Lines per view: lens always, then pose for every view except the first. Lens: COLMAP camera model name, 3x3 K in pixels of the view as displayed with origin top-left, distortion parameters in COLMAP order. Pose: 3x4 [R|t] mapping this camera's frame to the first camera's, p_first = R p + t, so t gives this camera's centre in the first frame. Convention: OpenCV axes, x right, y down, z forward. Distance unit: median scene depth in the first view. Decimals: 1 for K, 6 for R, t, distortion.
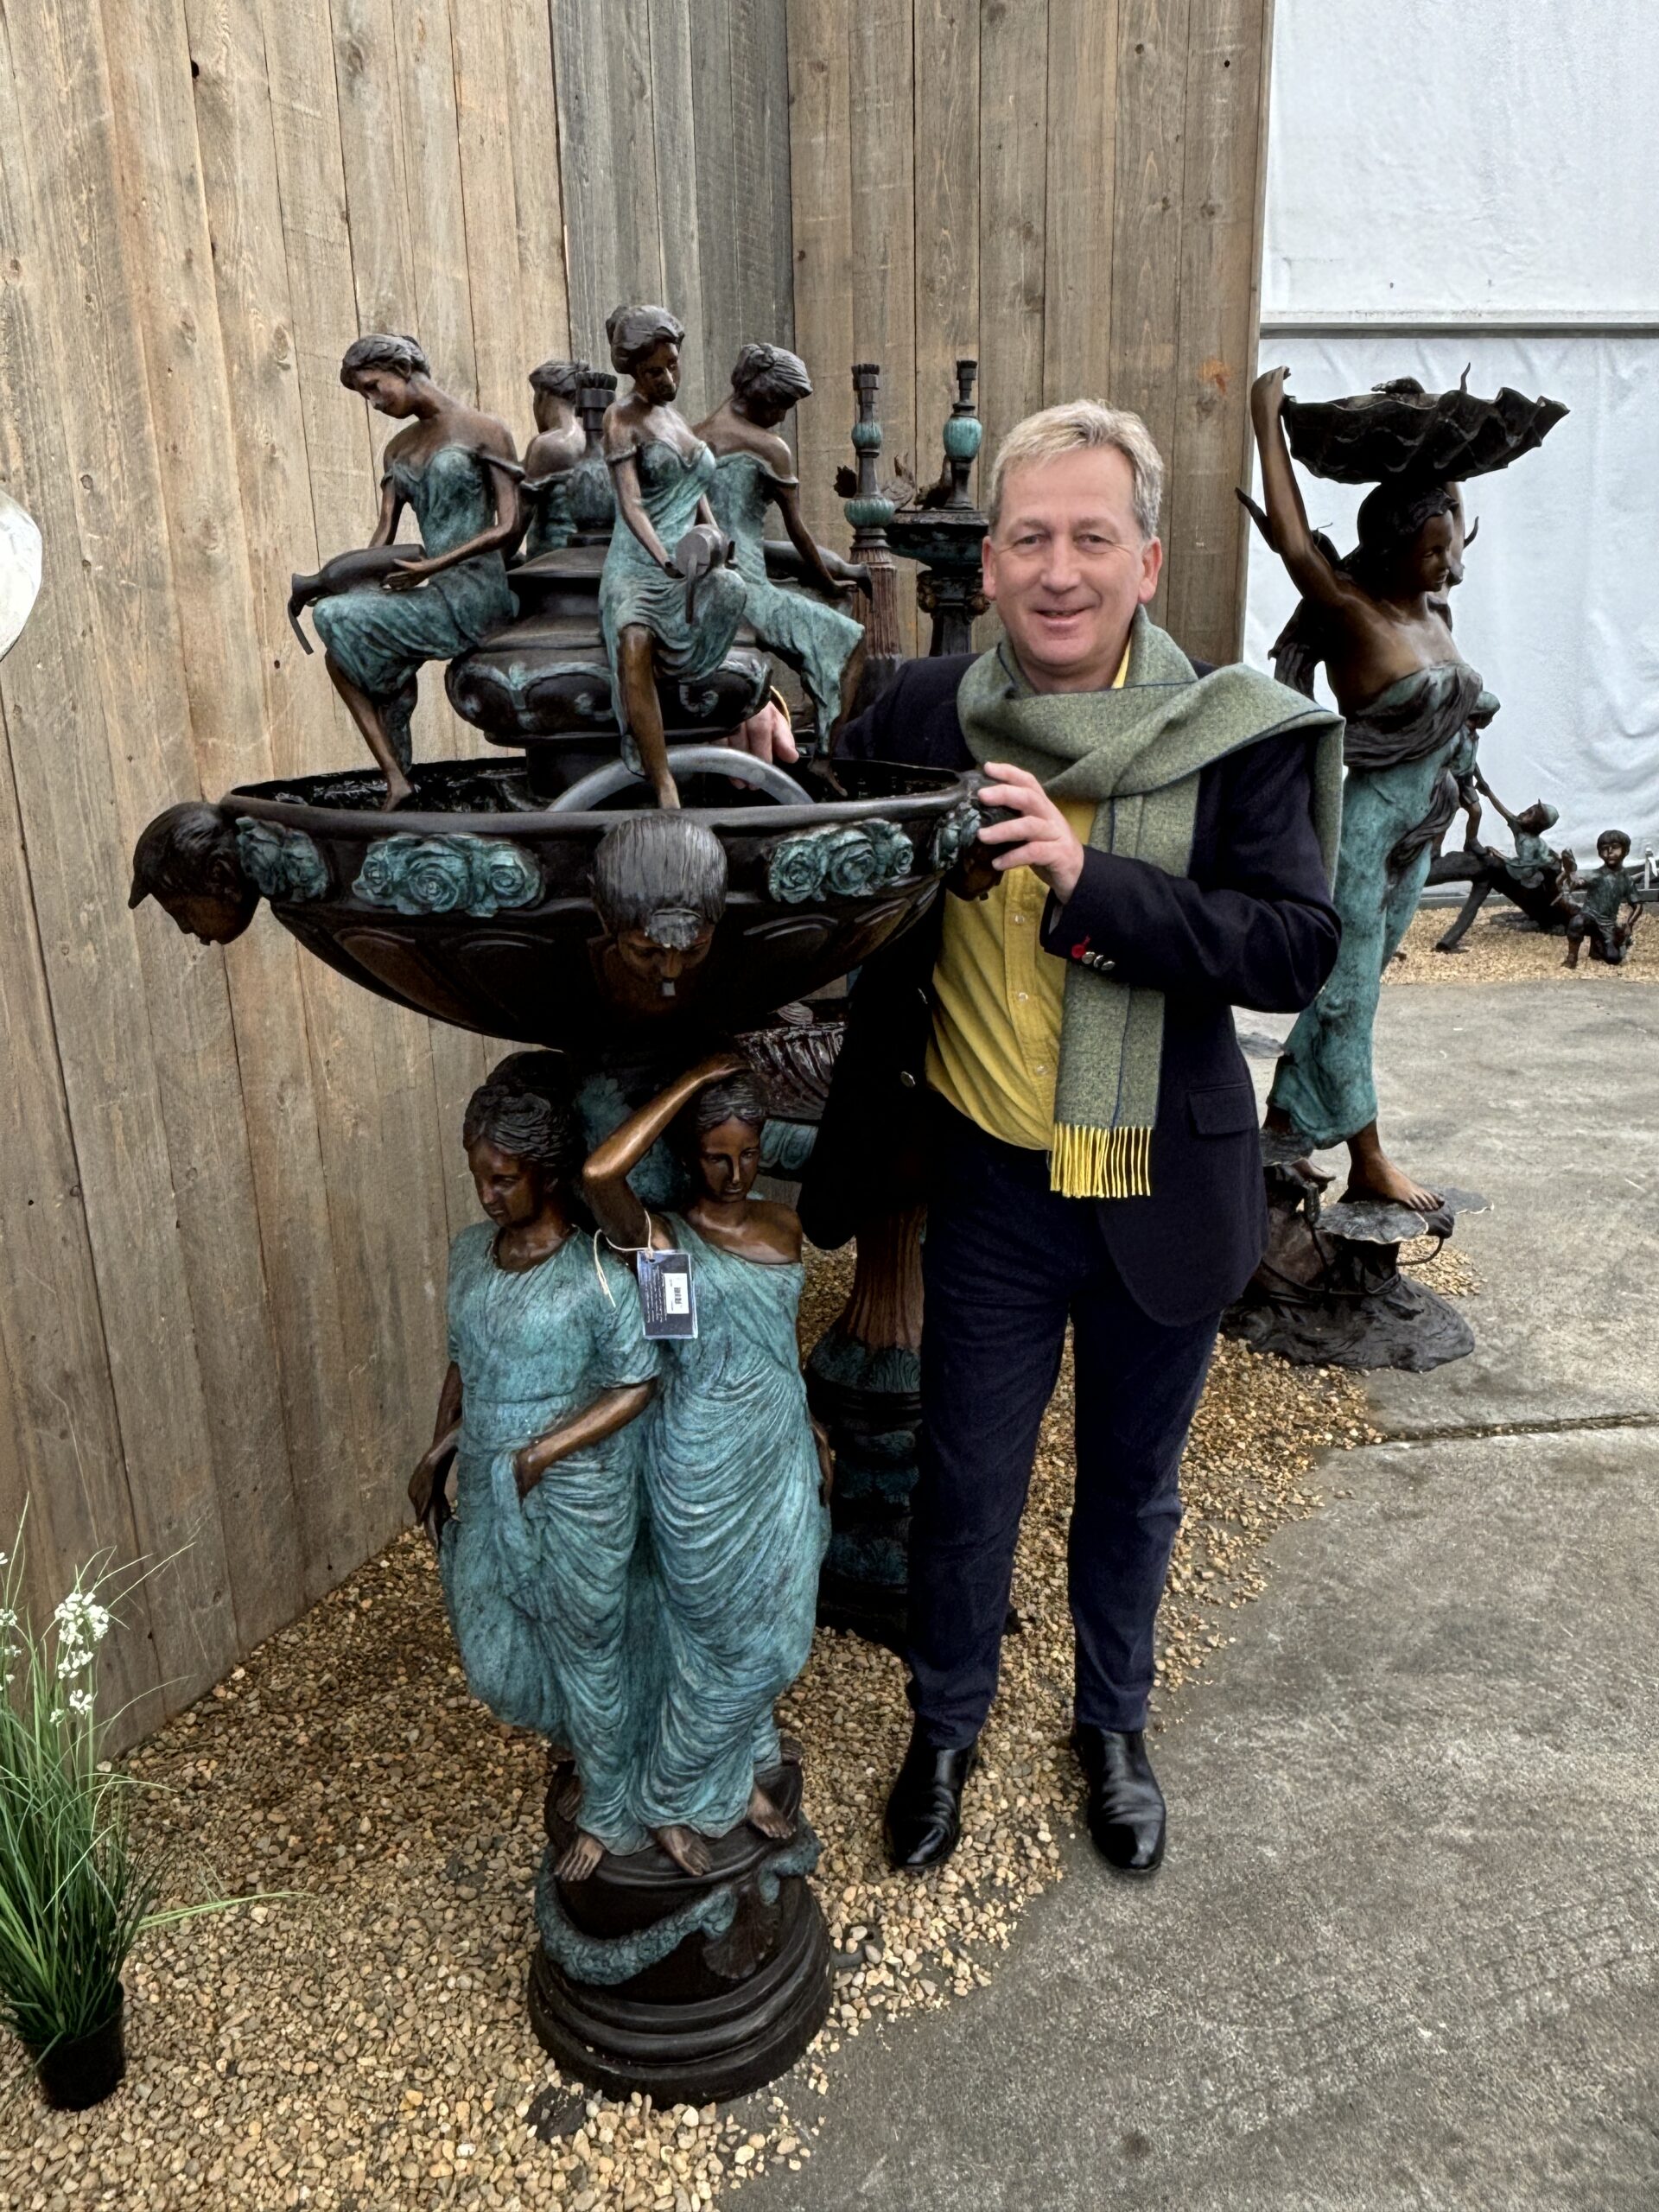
lens RADIAL K [[1638.2, 0, 829.5], [0, 1638.2, 1106.0], [0, 0, 1]] dist [0.048836, -0.082344]
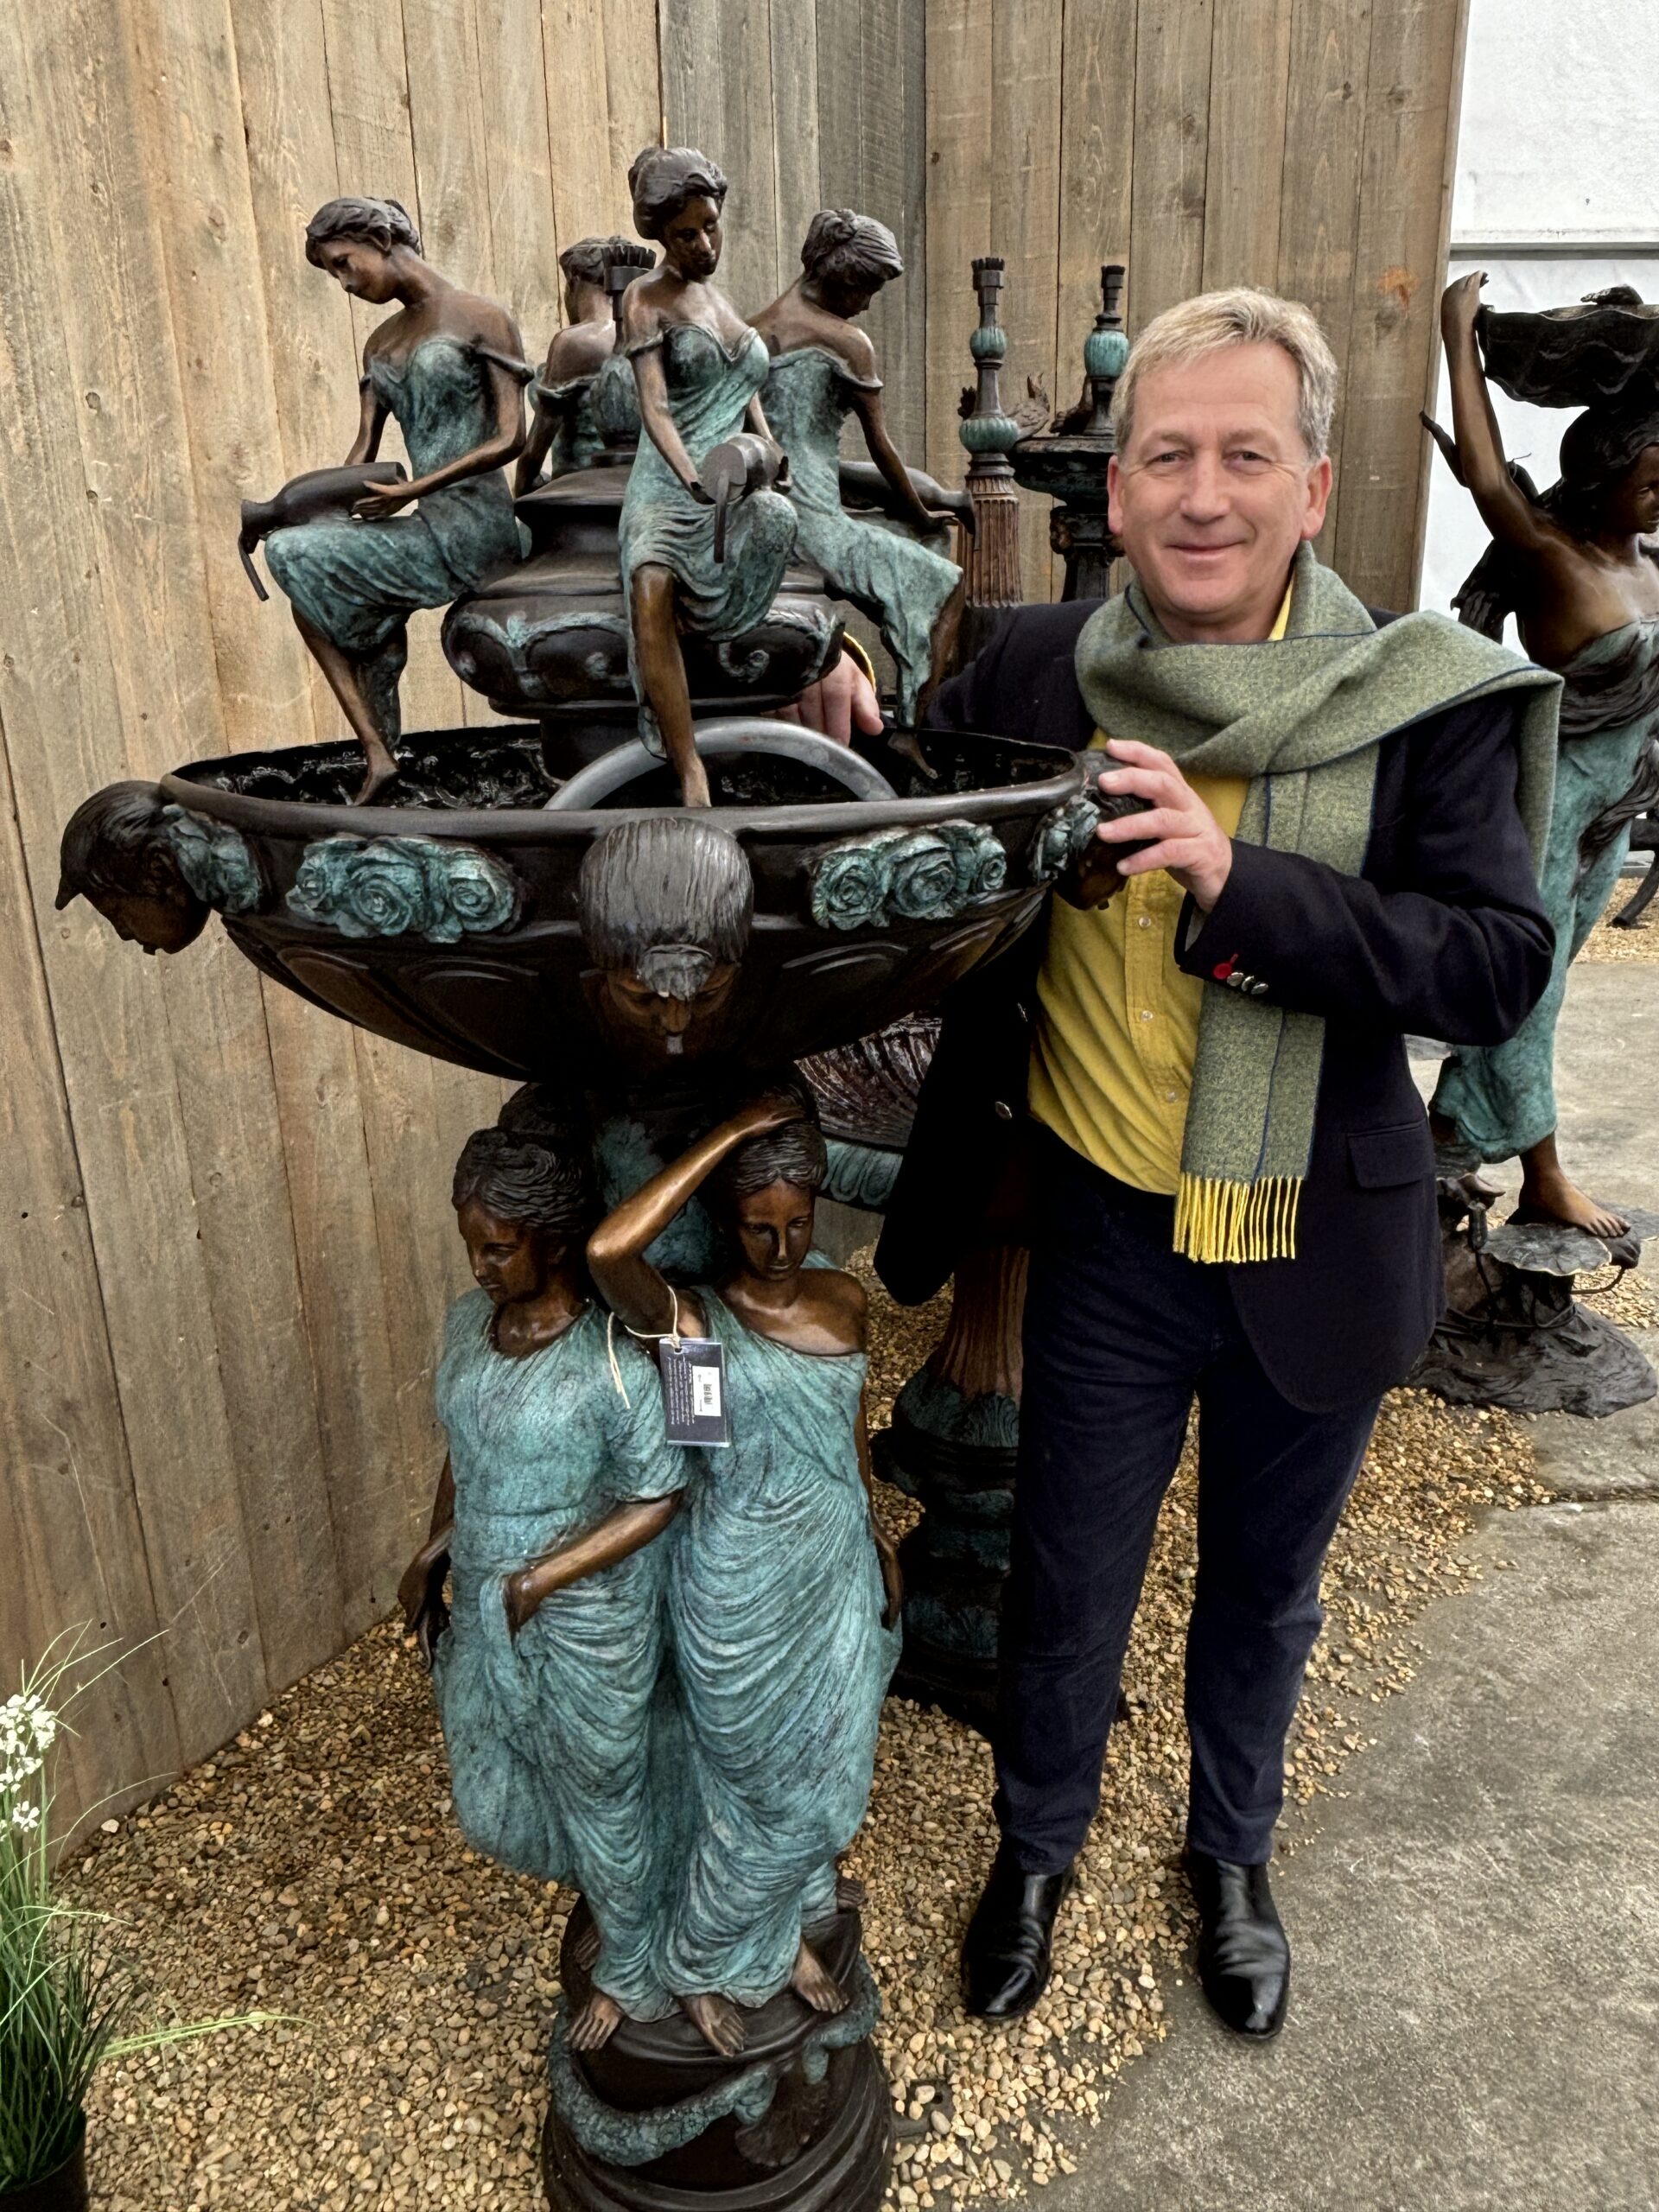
lens RADIAL K [[1644.6, 0, 841.8], [0, 1644.6, 1104.2], [0, 0, 1]] dist [0.033348, -0.056343]
pose [[0.997013, 0.027665, -0.072113, 0.022332], [-0.025555, 0.999222, 0.030024, -0.042344], [0.072888, -0.028092, 0.996944, 0.147996]]
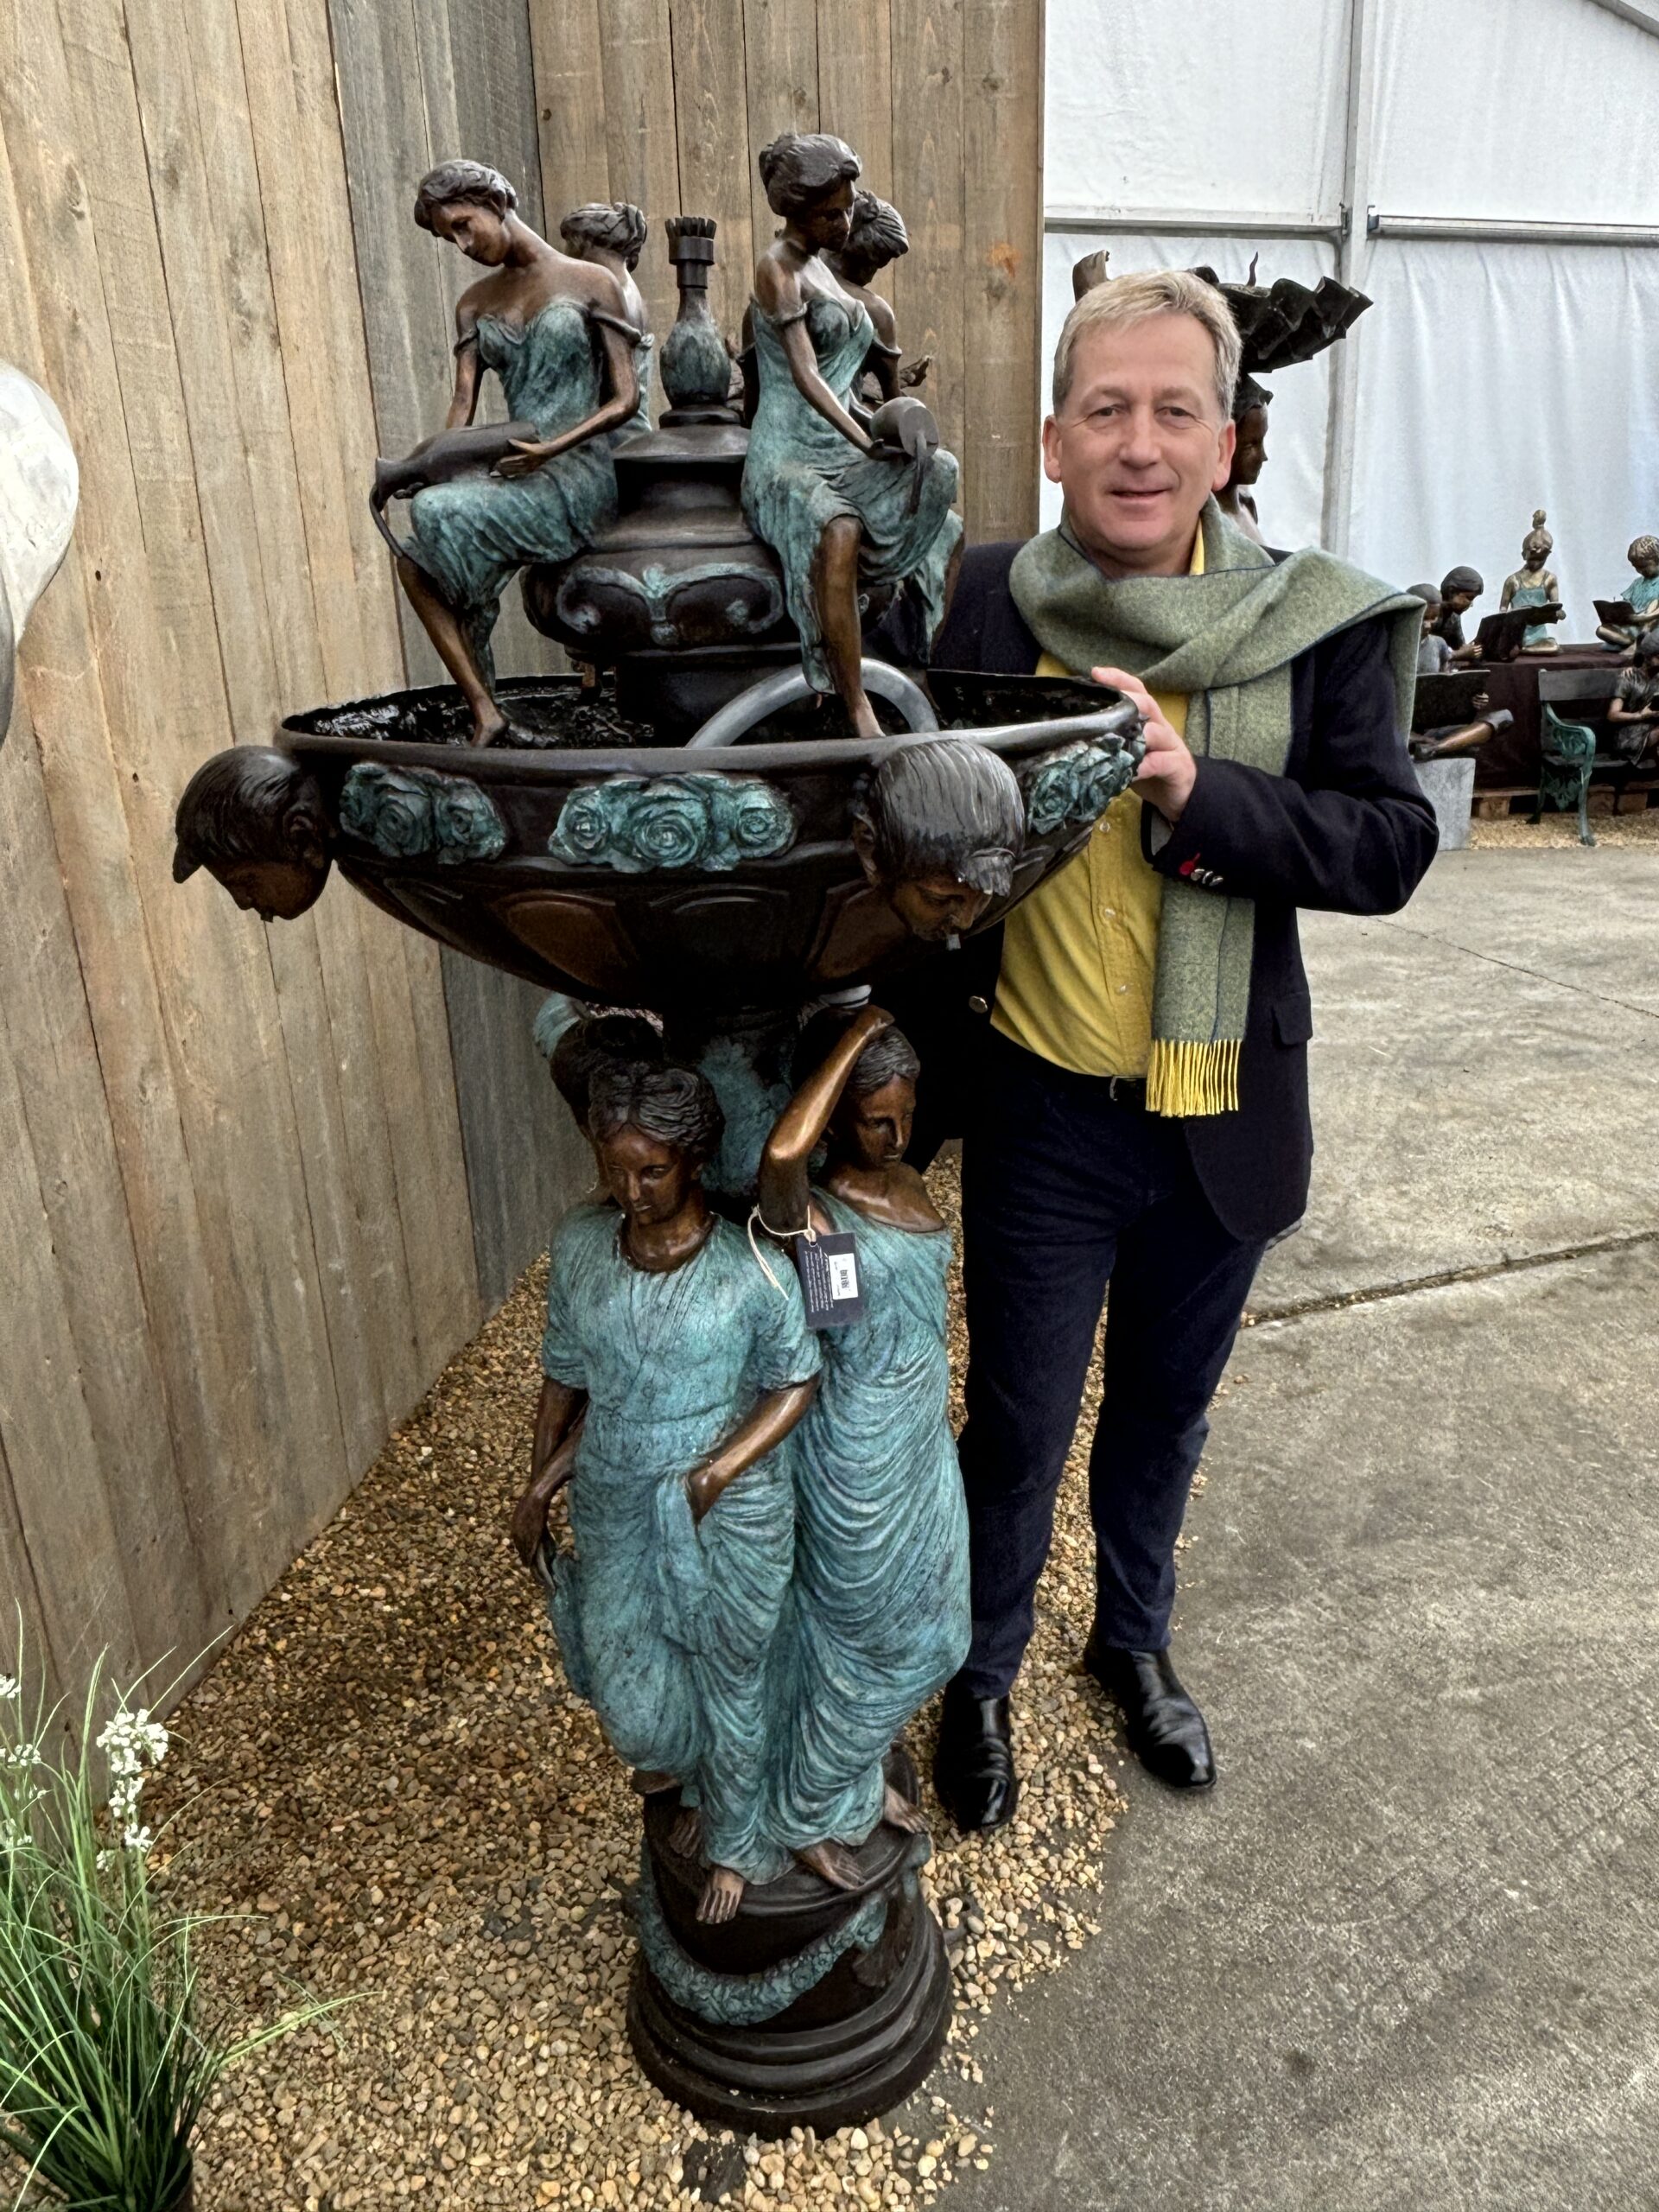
lens RADIAL K [[1641.1, 0, 839.5], [0, 1641.1, 1101.1], [0, 0, 1]] dist [0.046847, -0.078655]
pose [[0.969353, -0.089964, 0.228607, -0.224965], [0.078262, 0.995140, 0.059768, -0.026989], [-0.232873, -0.040045, 0.971682, 0.100856]]
